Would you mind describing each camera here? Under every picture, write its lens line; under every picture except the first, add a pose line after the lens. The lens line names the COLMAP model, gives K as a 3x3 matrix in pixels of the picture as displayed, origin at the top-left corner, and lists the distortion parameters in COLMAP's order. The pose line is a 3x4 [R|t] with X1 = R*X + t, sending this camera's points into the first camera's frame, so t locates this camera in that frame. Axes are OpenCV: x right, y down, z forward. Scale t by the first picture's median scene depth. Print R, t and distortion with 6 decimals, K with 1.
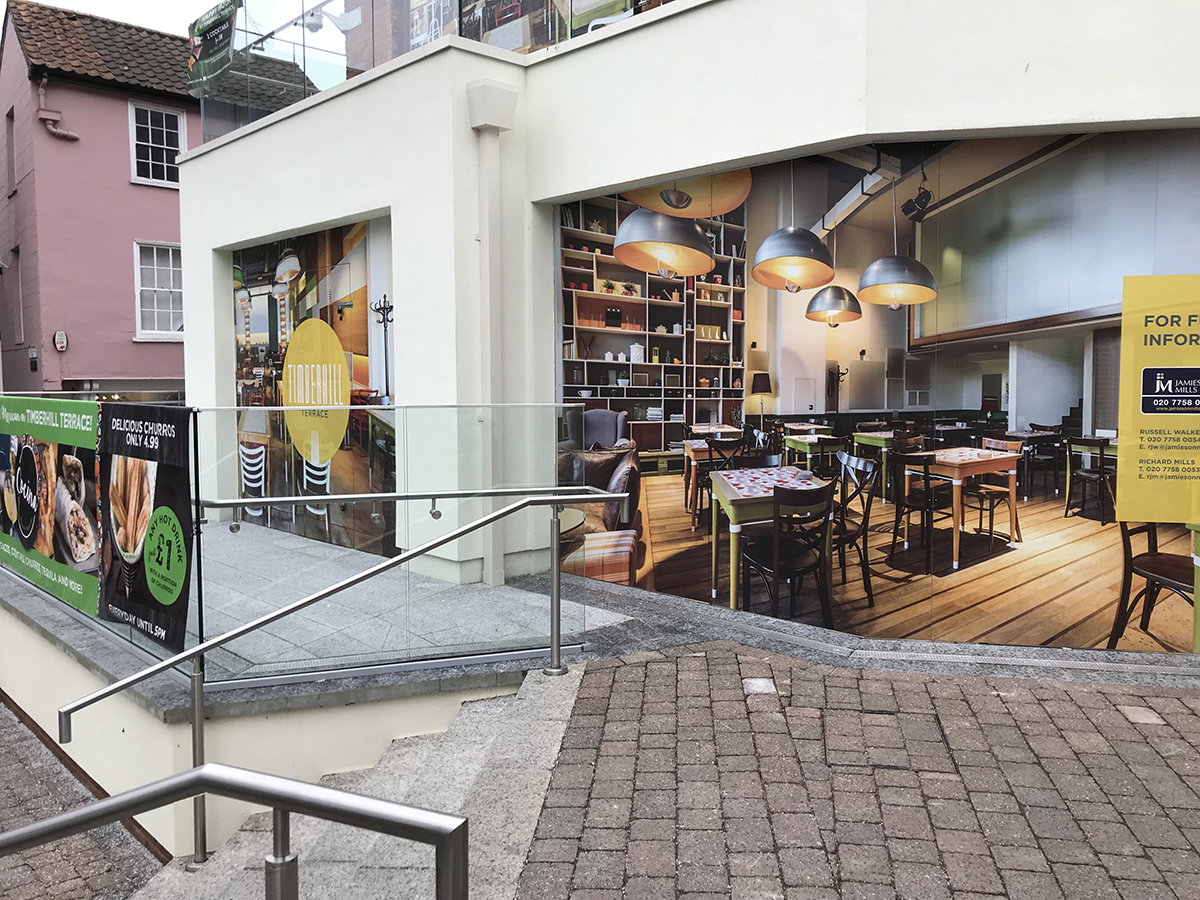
lens RADIAL K [[968.5, 0, 600.0], [0, 968.5, 450.0], [0, 0, 1]] dist [-0.007228, -0.009934]
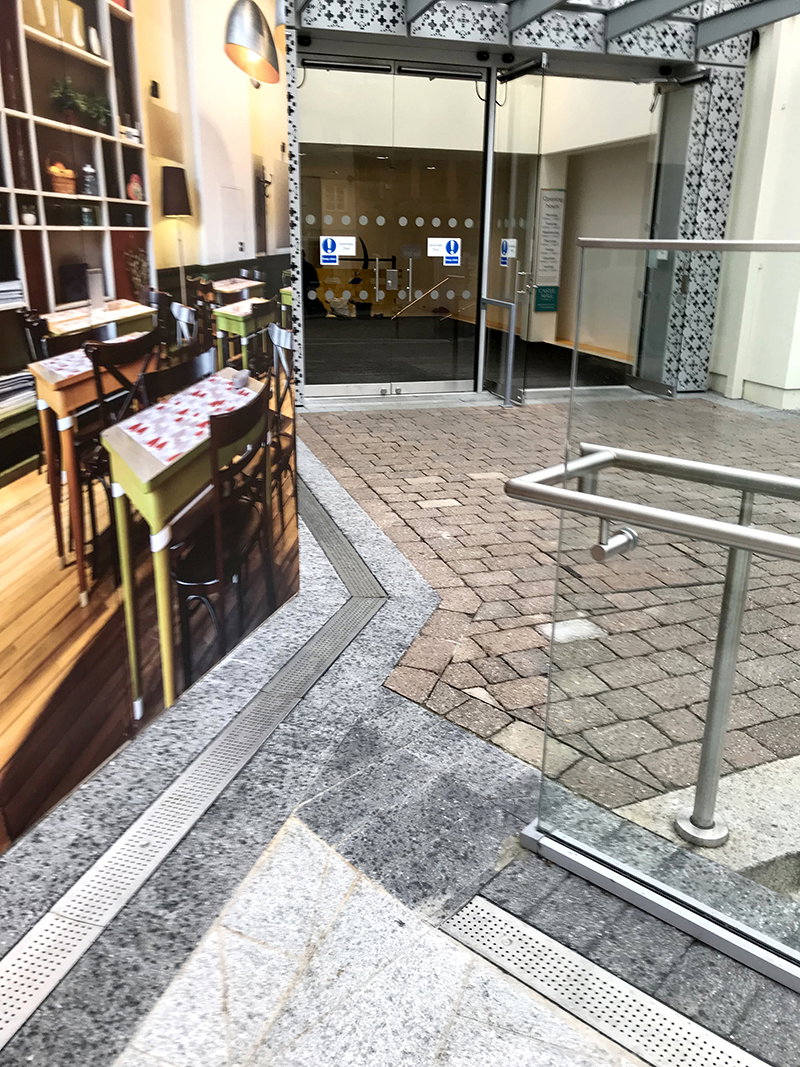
lens RADIAL K [[861.2, 0, 400.0], [0, 861.2, 533.5], [0, 0, 1]] dist [-0.007228, -0.009934]
pose [[-0.479461, -0.292165, 0.827500, -0.243533], [0.041150, 0.934430, 0.353762, -0.057440], [-0.876598, 0.203667, -0.436000, 1.104854]]
